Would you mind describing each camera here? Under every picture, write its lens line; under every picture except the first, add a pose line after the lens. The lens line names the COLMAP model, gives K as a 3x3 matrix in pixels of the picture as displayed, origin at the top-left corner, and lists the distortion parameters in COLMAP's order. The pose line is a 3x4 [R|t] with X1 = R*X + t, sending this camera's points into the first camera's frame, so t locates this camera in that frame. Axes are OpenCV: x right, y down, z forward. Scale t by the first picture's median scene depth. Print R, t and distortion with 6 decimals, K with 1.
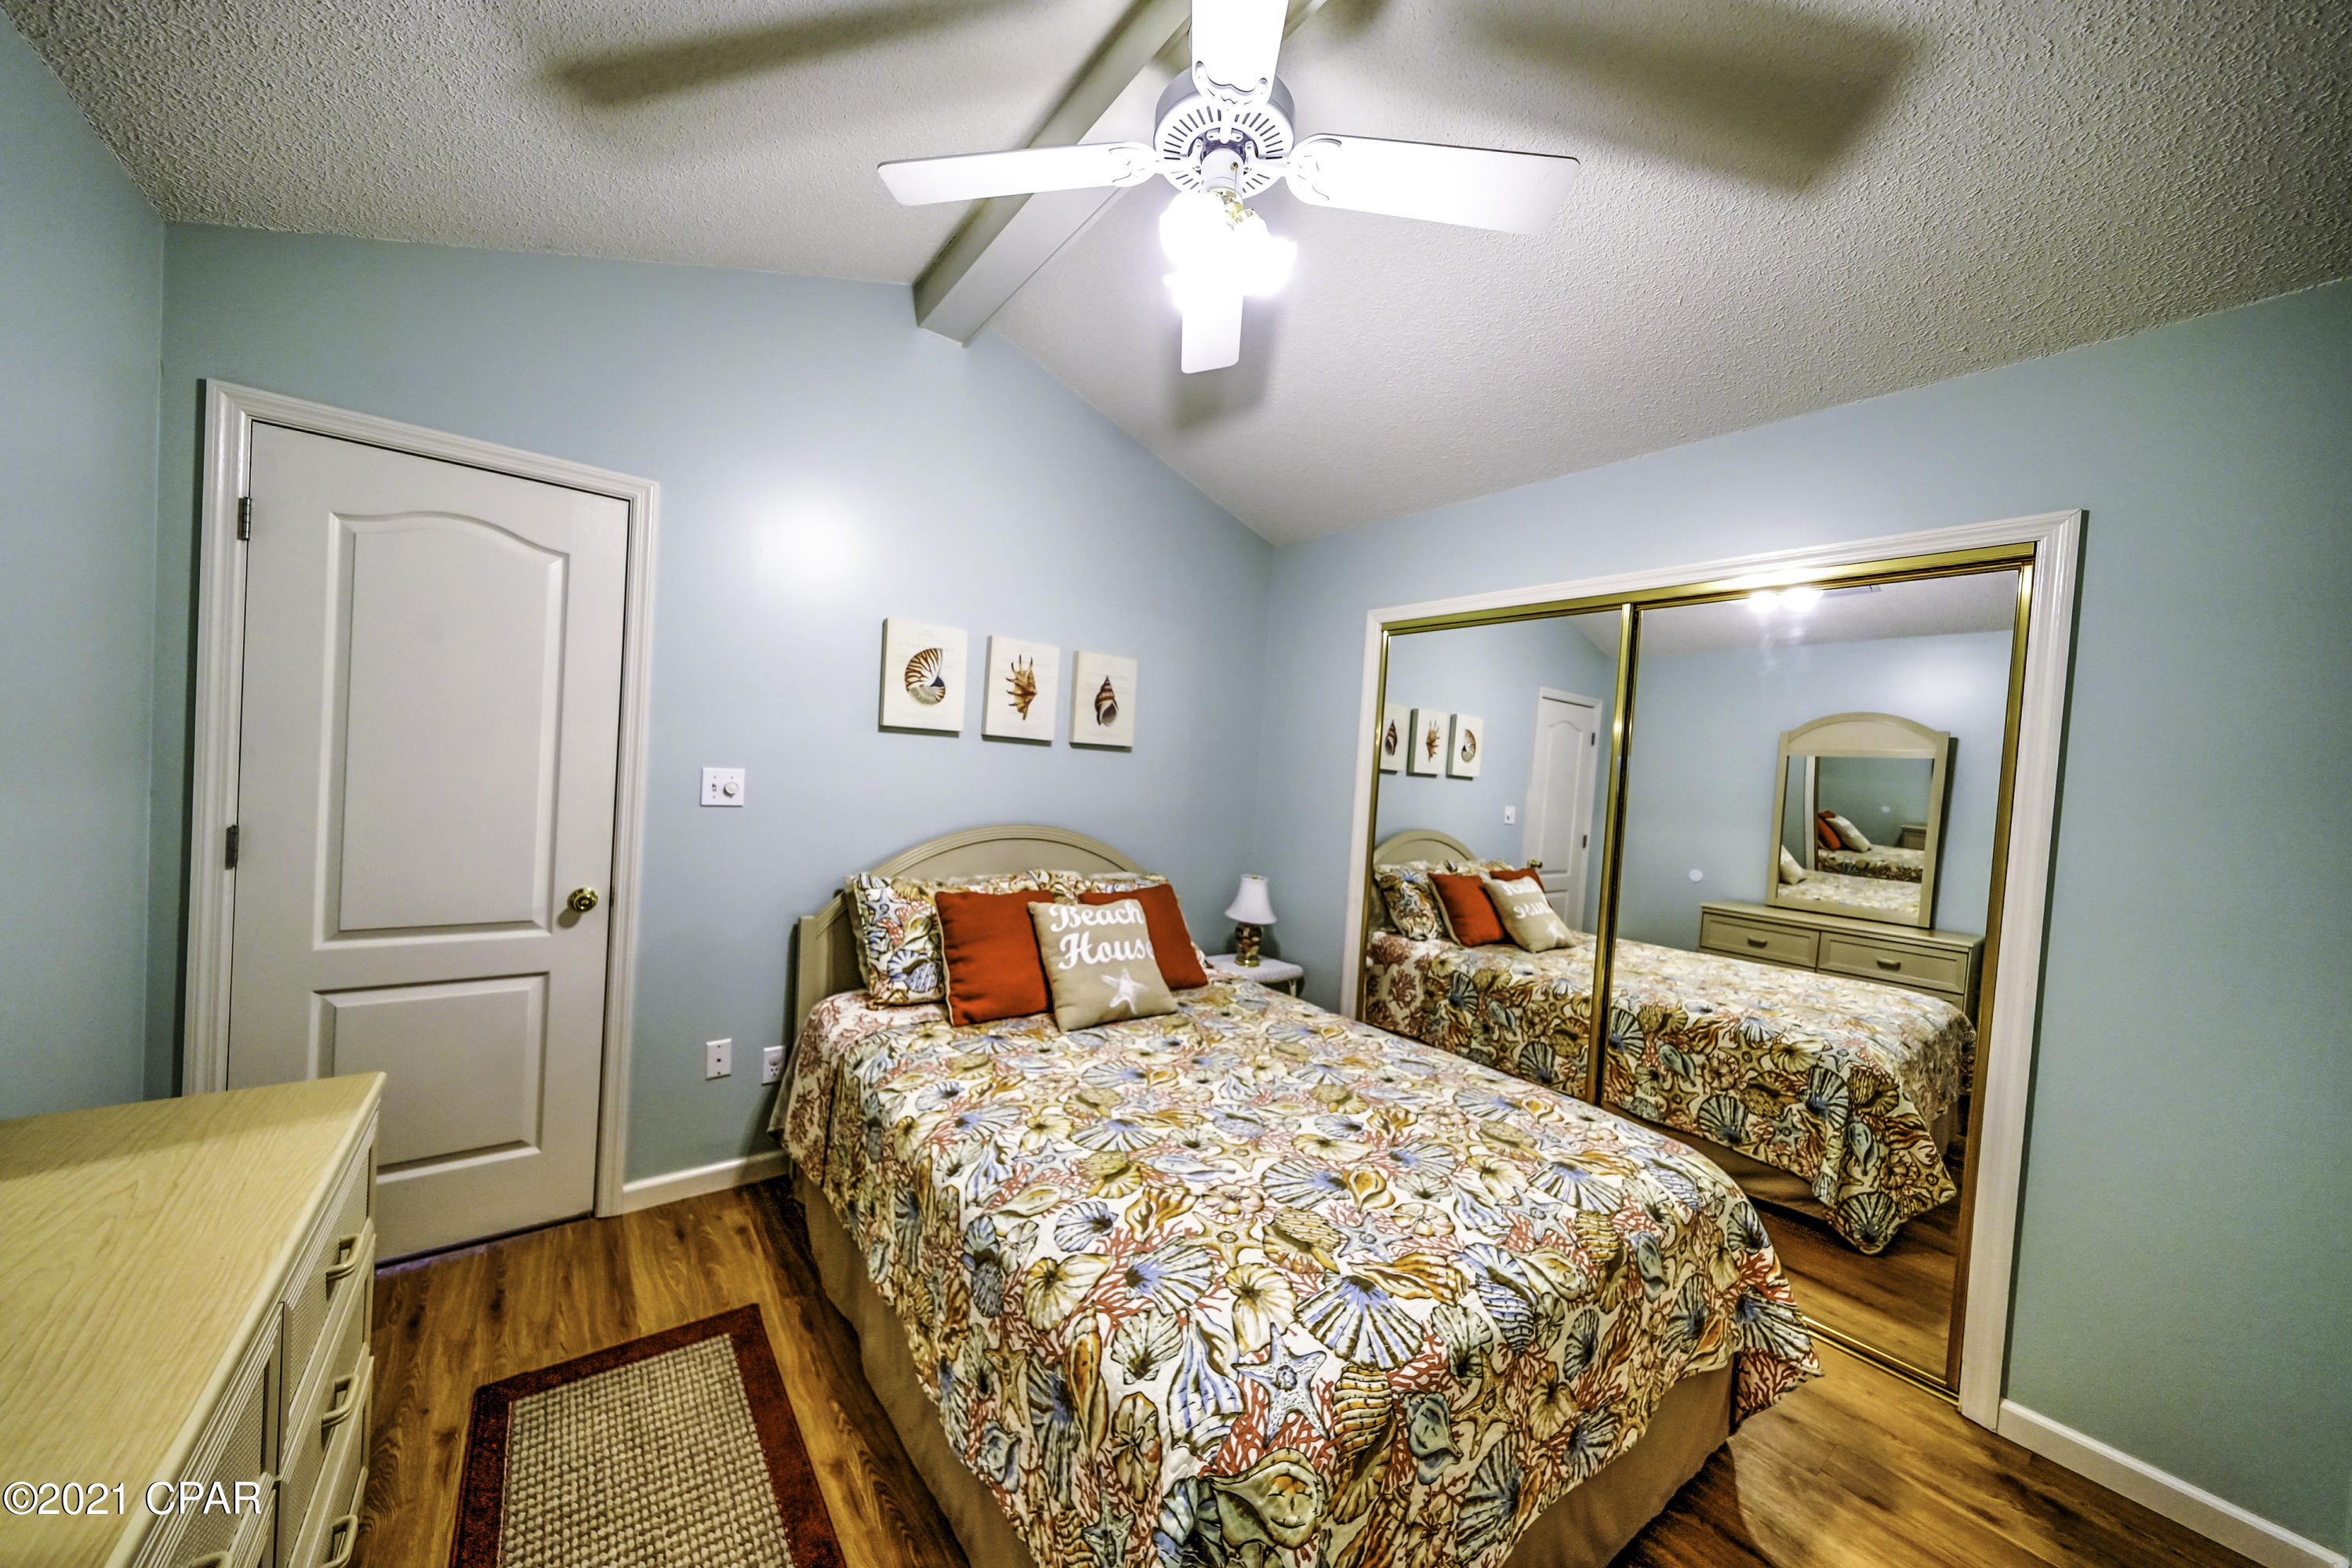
lens RADIAL K [[800.6, 0, 1146.8], [0, 800.6, 787.4], [0, 0, 1]] dist [0.007163, -0.001277]
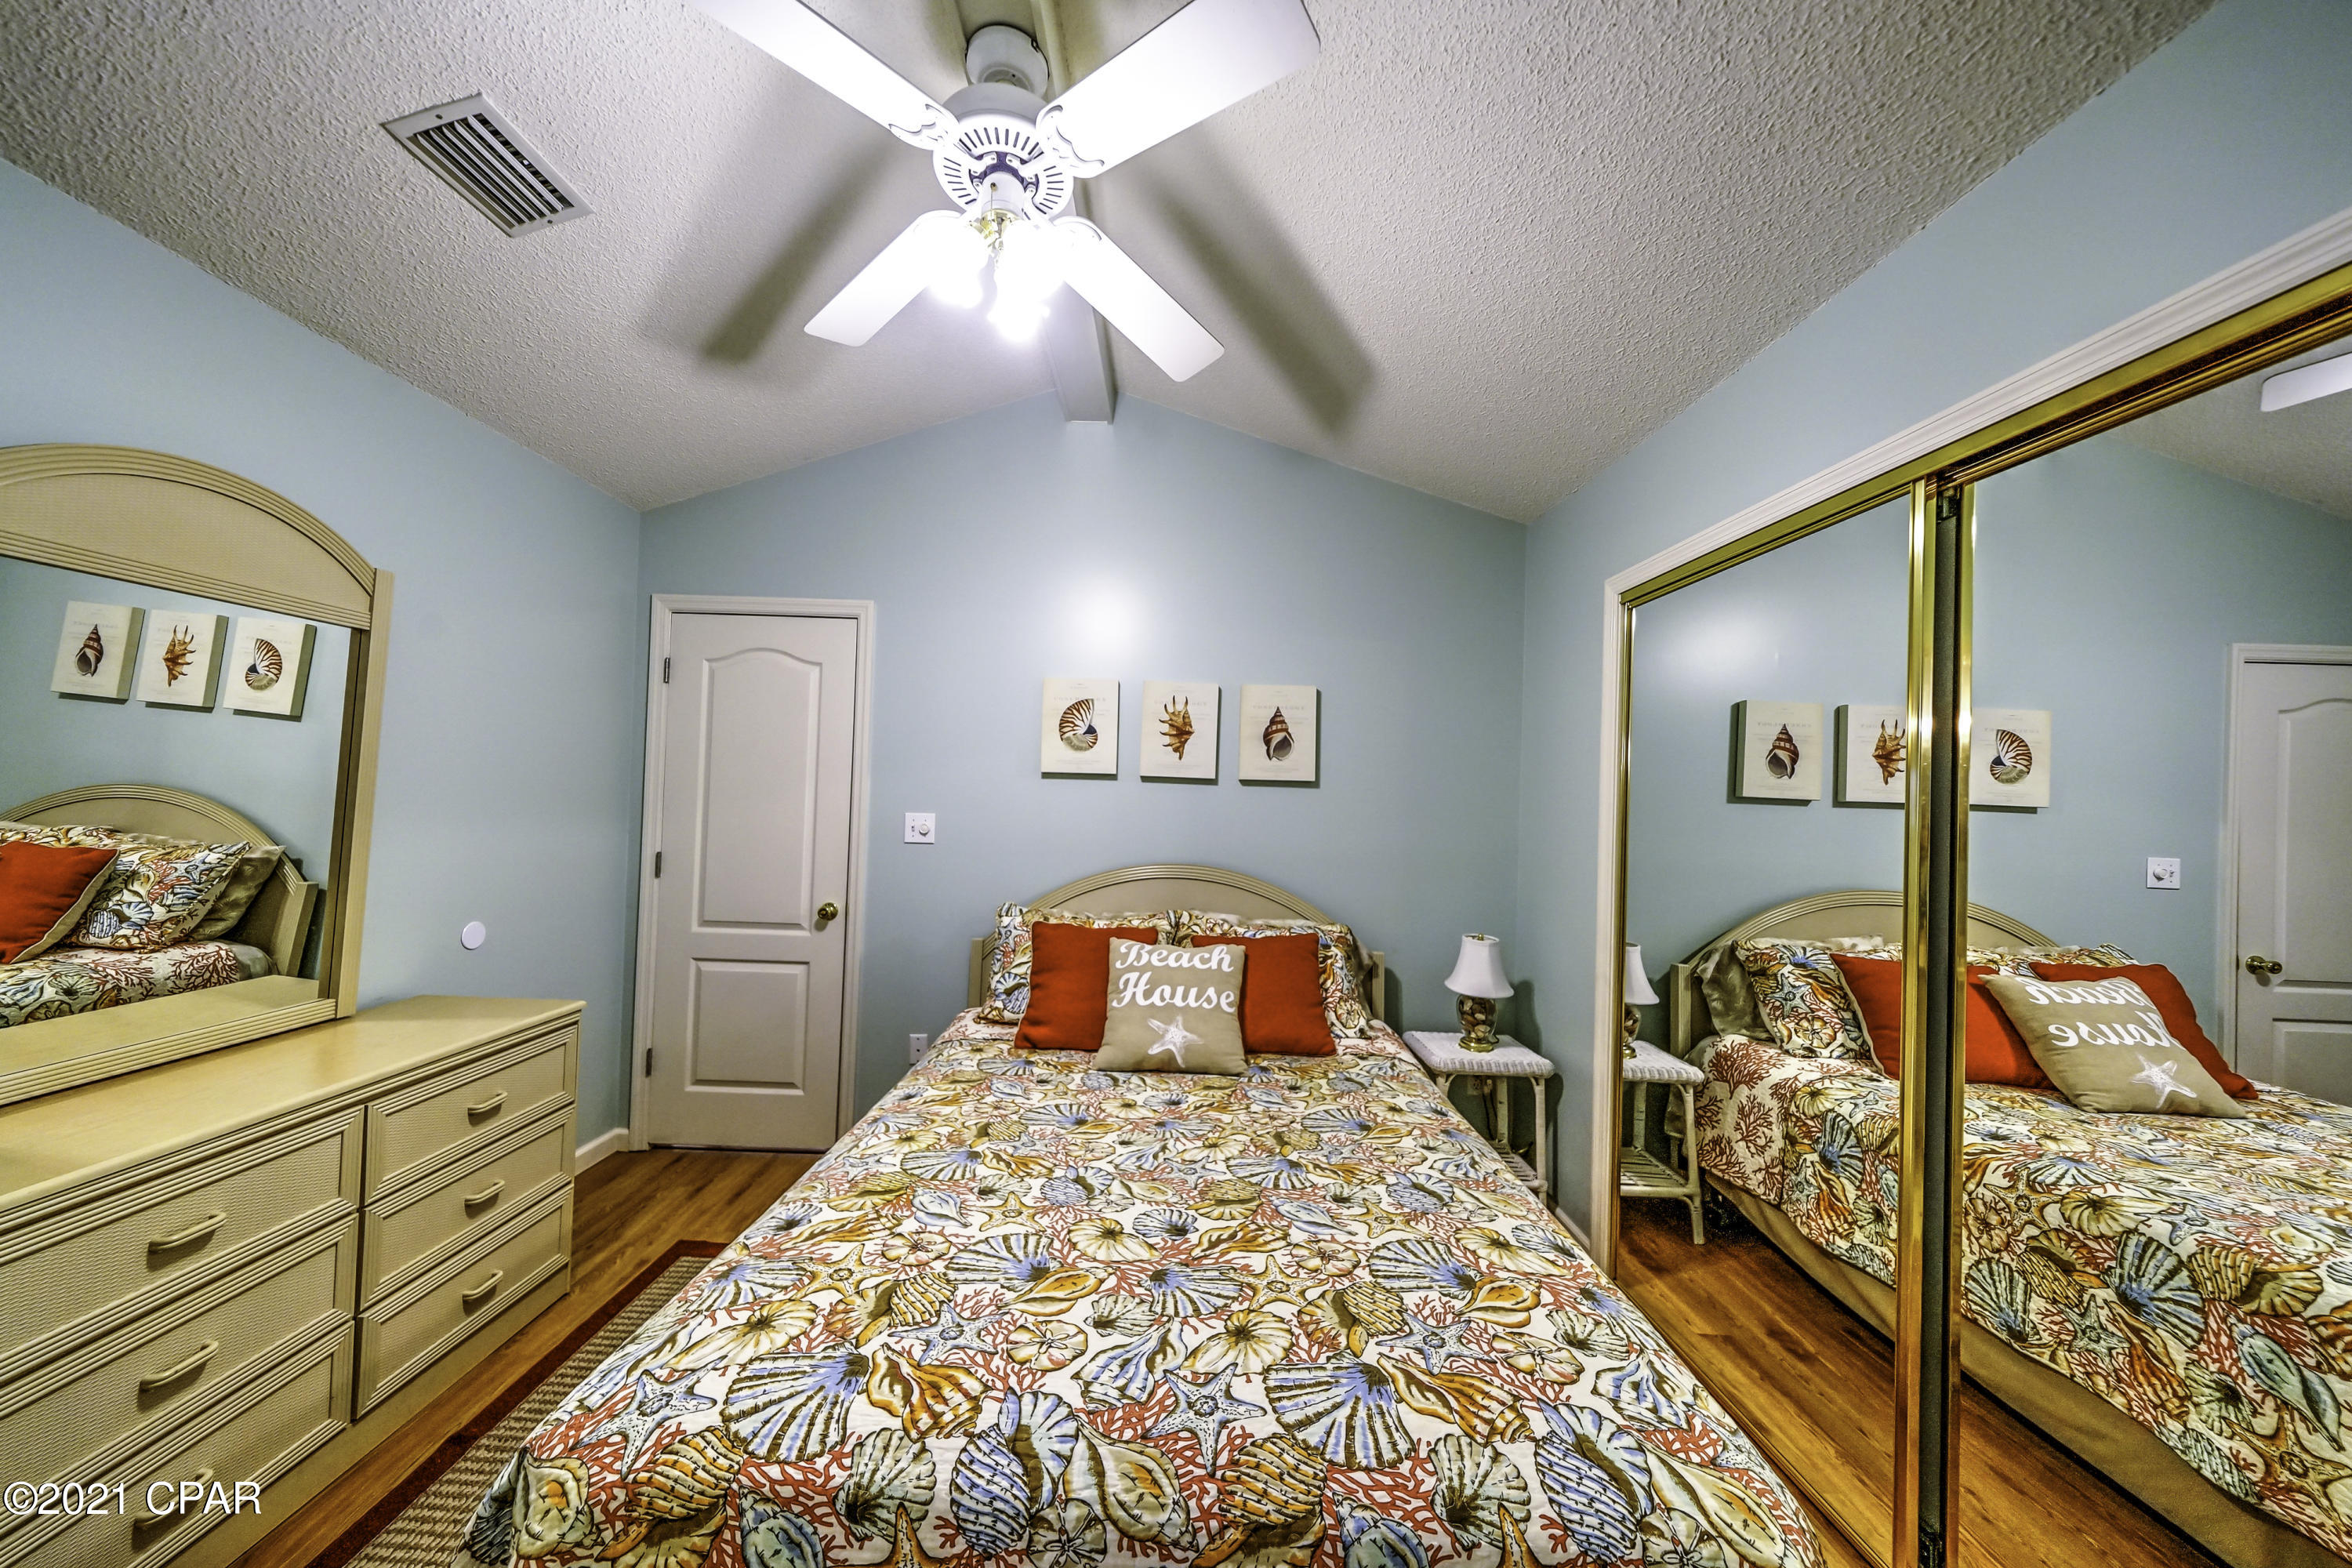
lens RADIAL K [[800.6, 0, 1162.3], [0, 800.6, 786.9], [0, 0, 1]] dist [0.007163, -0.001277]
pose [[0.790926, -0.049141, -0.609935, 0.576171], [0.003423, 0.997110, -0.075895, 0.034269], [0.611902, 0.057940, 0.788809, 0.257433]]
